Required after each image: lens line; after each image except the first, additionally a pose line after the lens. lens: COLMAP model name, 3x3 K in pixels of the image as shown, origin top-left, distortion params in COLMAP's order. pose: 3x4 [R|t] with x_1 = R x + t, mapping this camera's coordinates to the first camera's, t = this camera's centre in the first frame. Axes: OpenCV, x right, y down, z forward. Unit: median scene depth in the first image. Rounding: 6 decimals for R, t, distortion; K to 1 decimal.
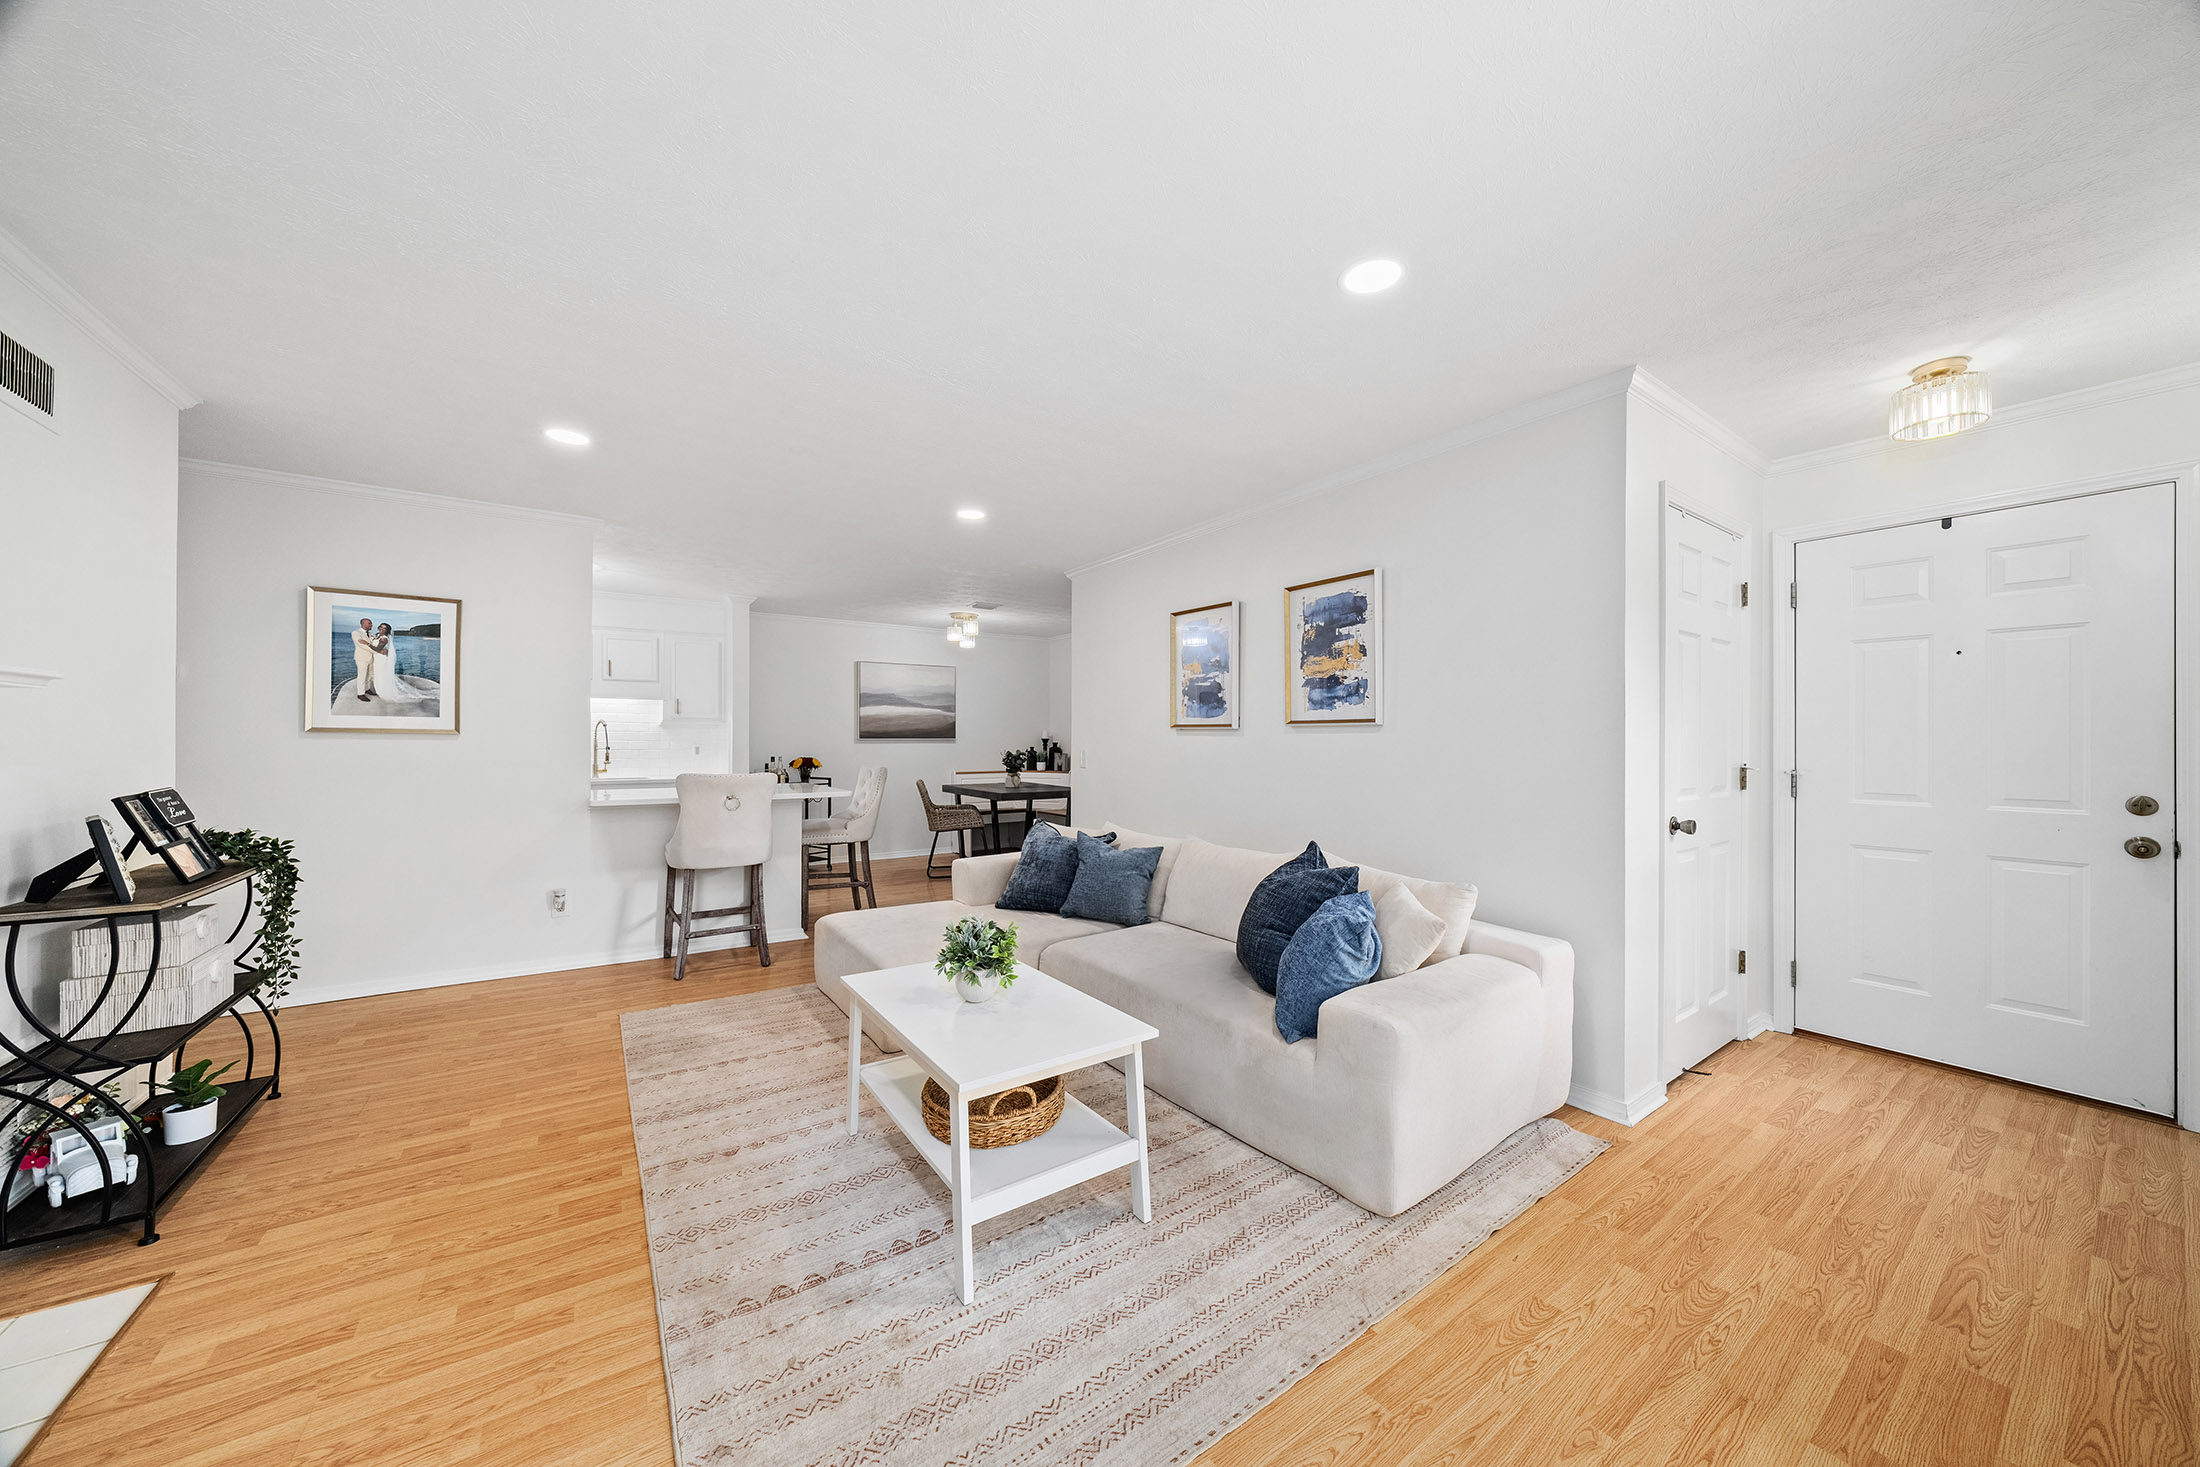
lens RADIAL K [[745.6, 0, 1104.7], [0, 745.6, 742.4], [0, 0, 1]] dist [-0.002802, 0.000178]
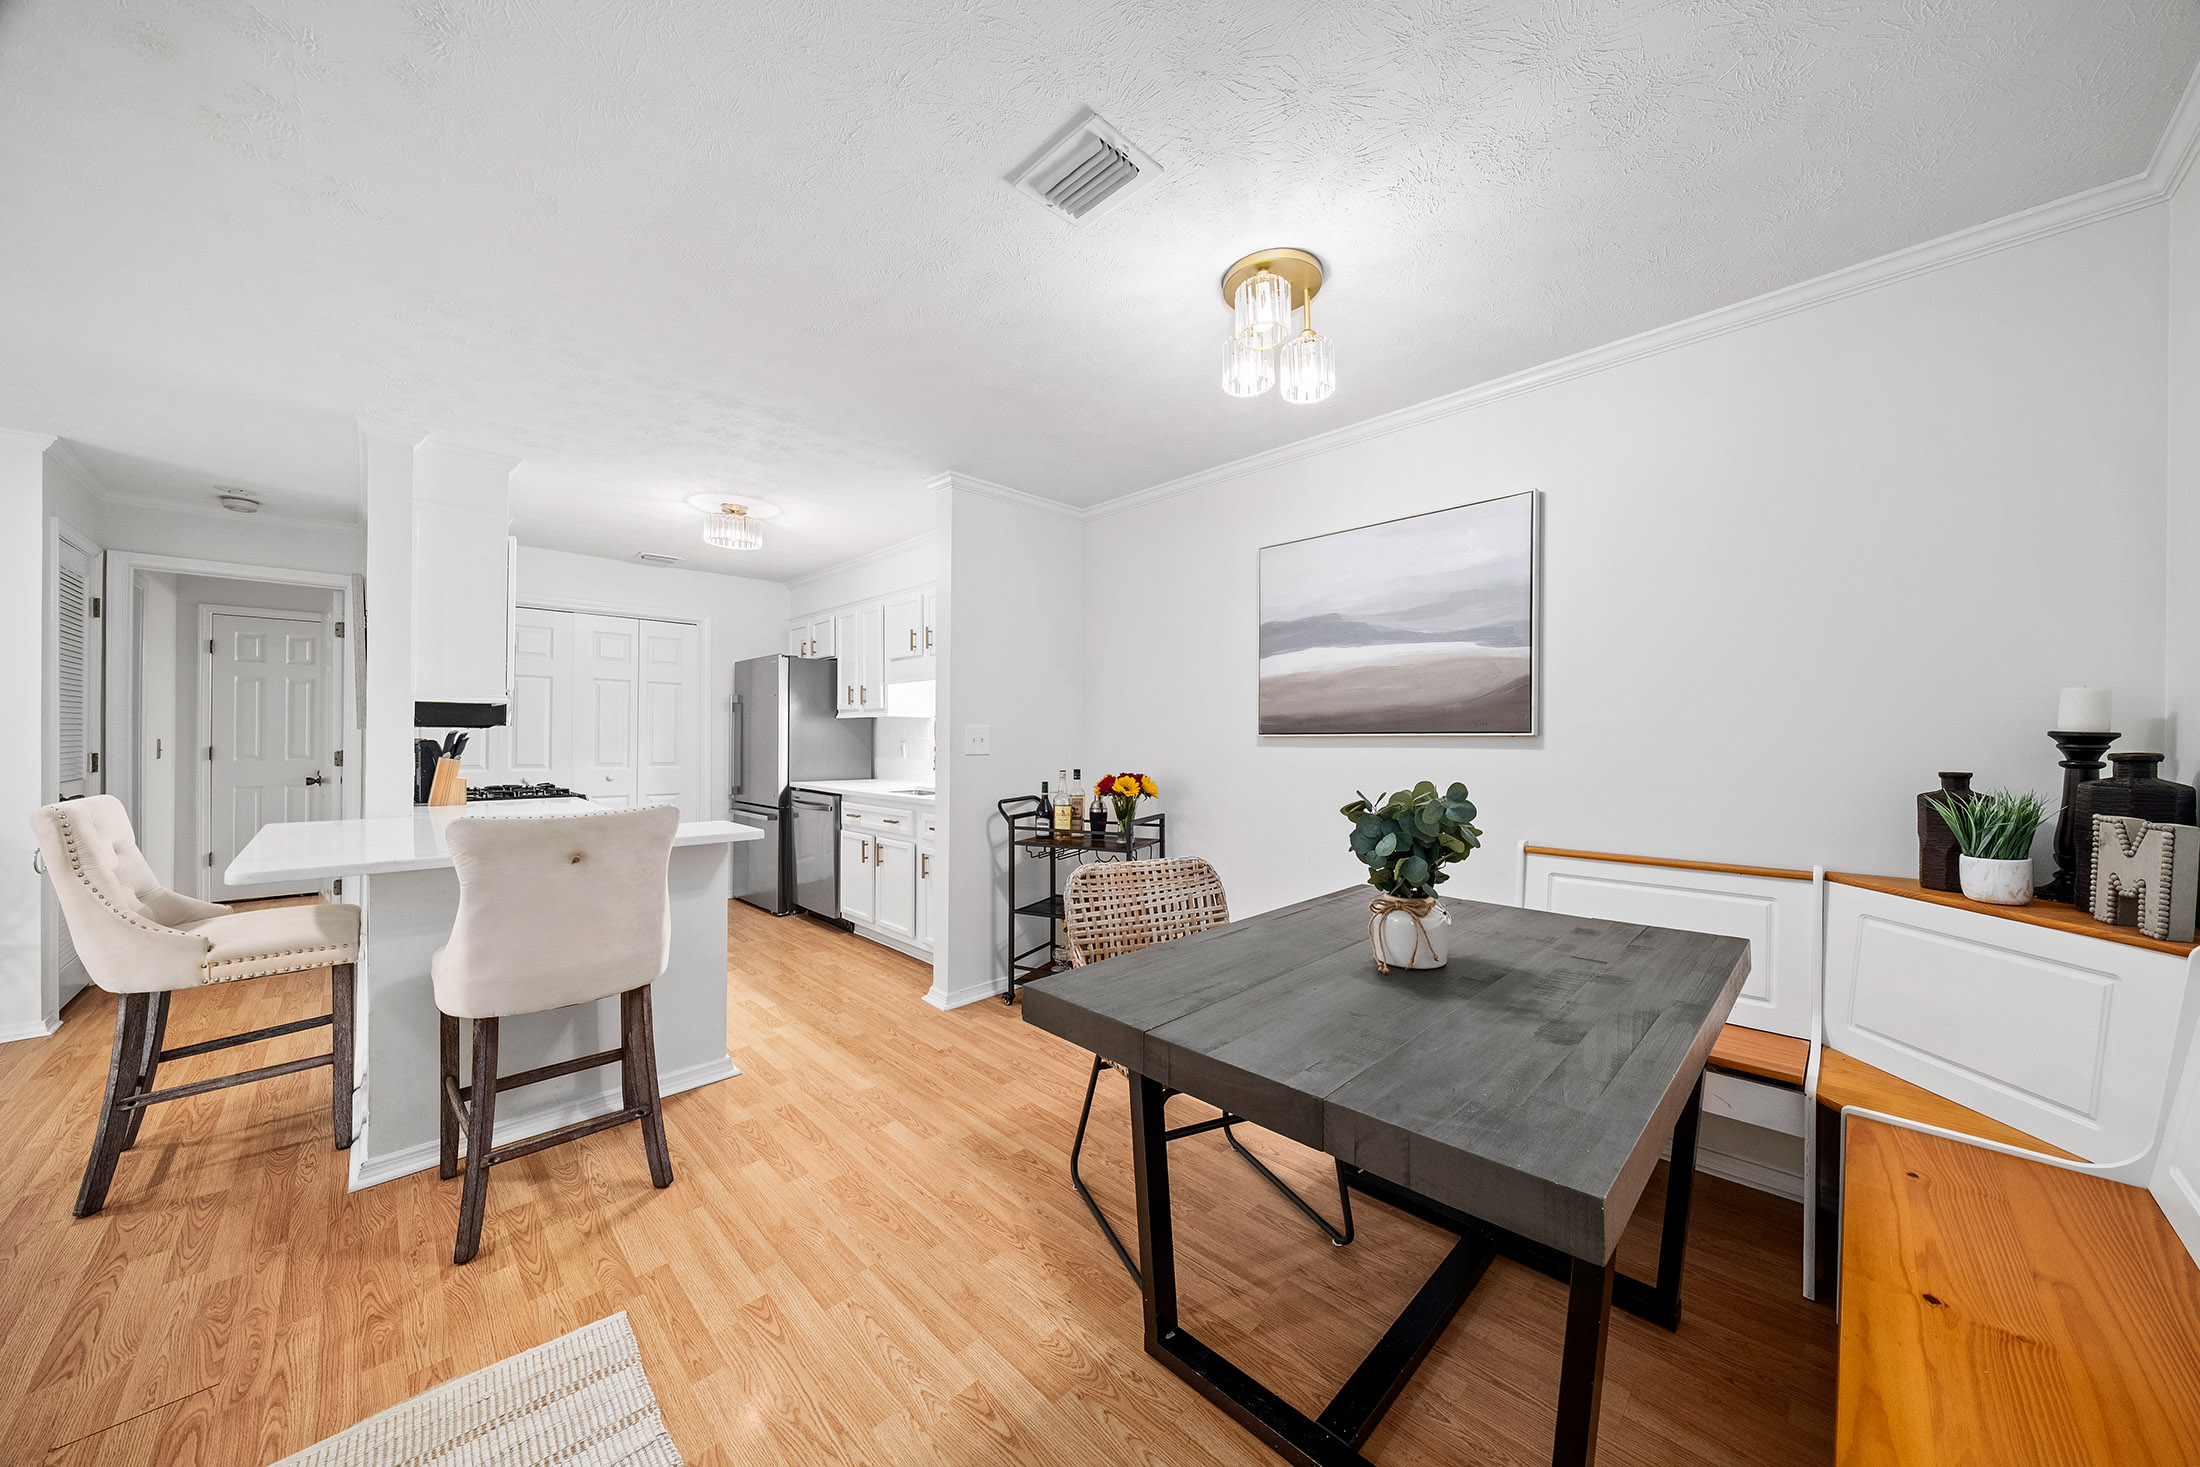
lens RADIAL K [[745.6, 0, 1104.6], [0, 745.6, 741.3], [0, 0, 1]] dist [-0.002802, 0.000178]
pose [[0.175991, 0.005774, -0.984375, 0.145757], [-0.004130, 0.999978, 0.005127, -0.006522], [0.984383, 0.003163, 0.176011, 1.883954]]
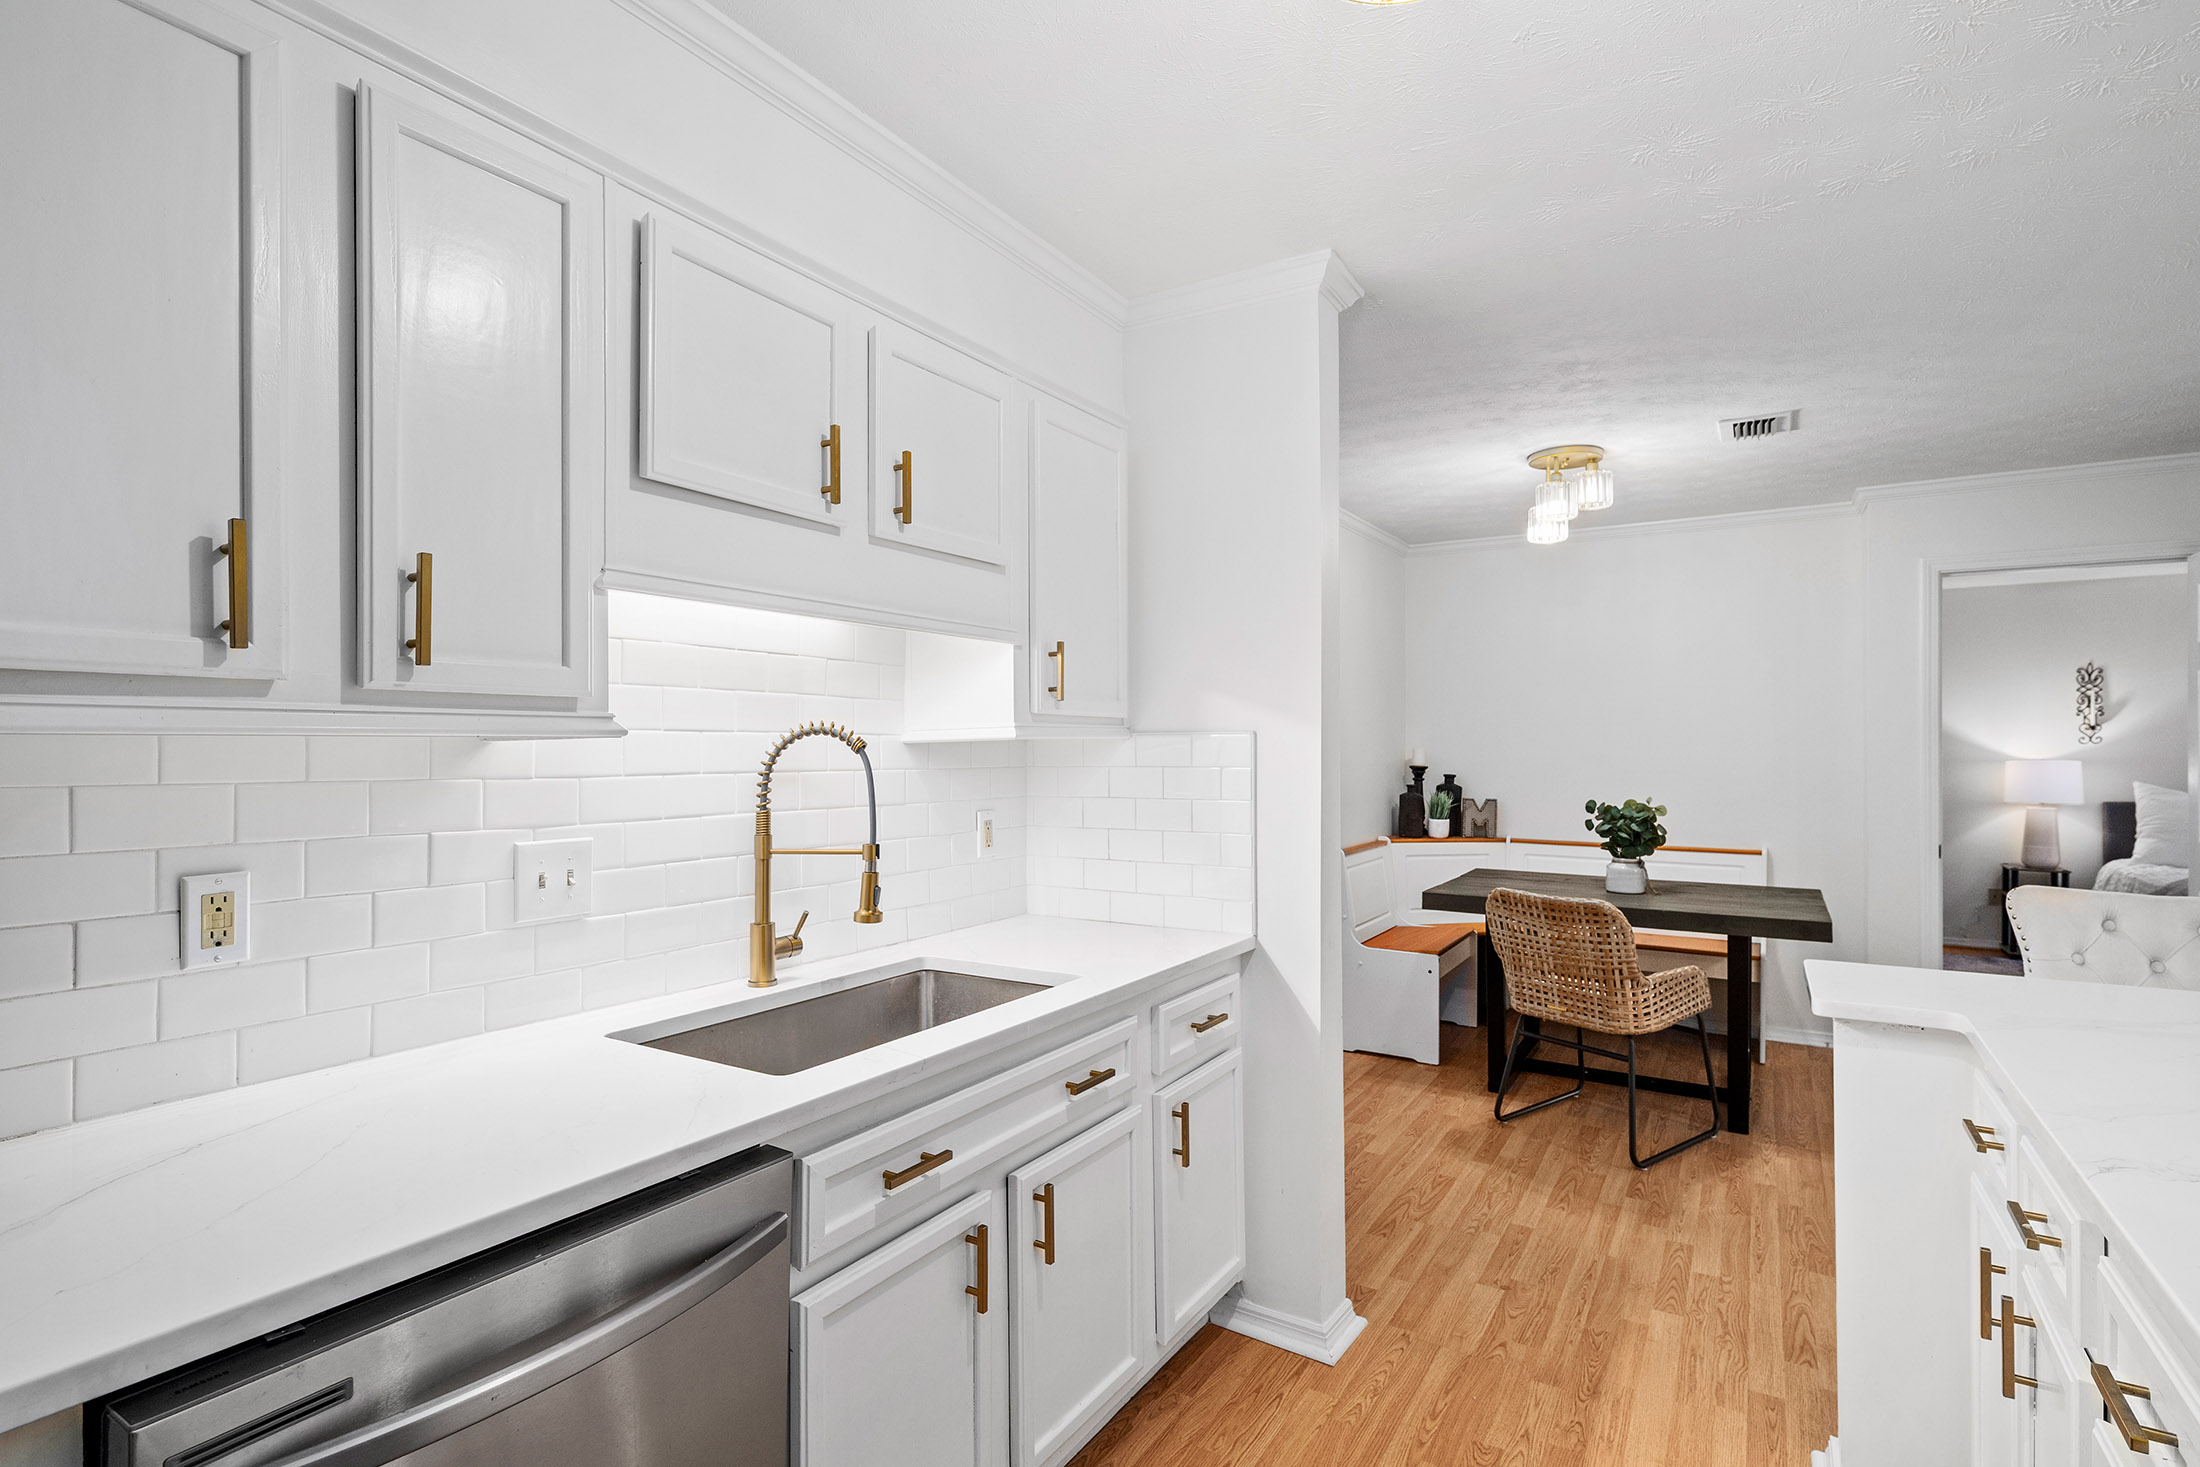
lens RADIAL K [[1064.7, 0, 1089.1], [0, 1064.7, 749.5], [0, 0, 1]] dist [0.002409, -0.000483]
pose [[0.919829, -0.003443, 0.392305, -1.332380], [0.003725, 0.999993, 0.000043, -0.040372], [-0.392303, 0.001421, 0.919835, 1.244531]]
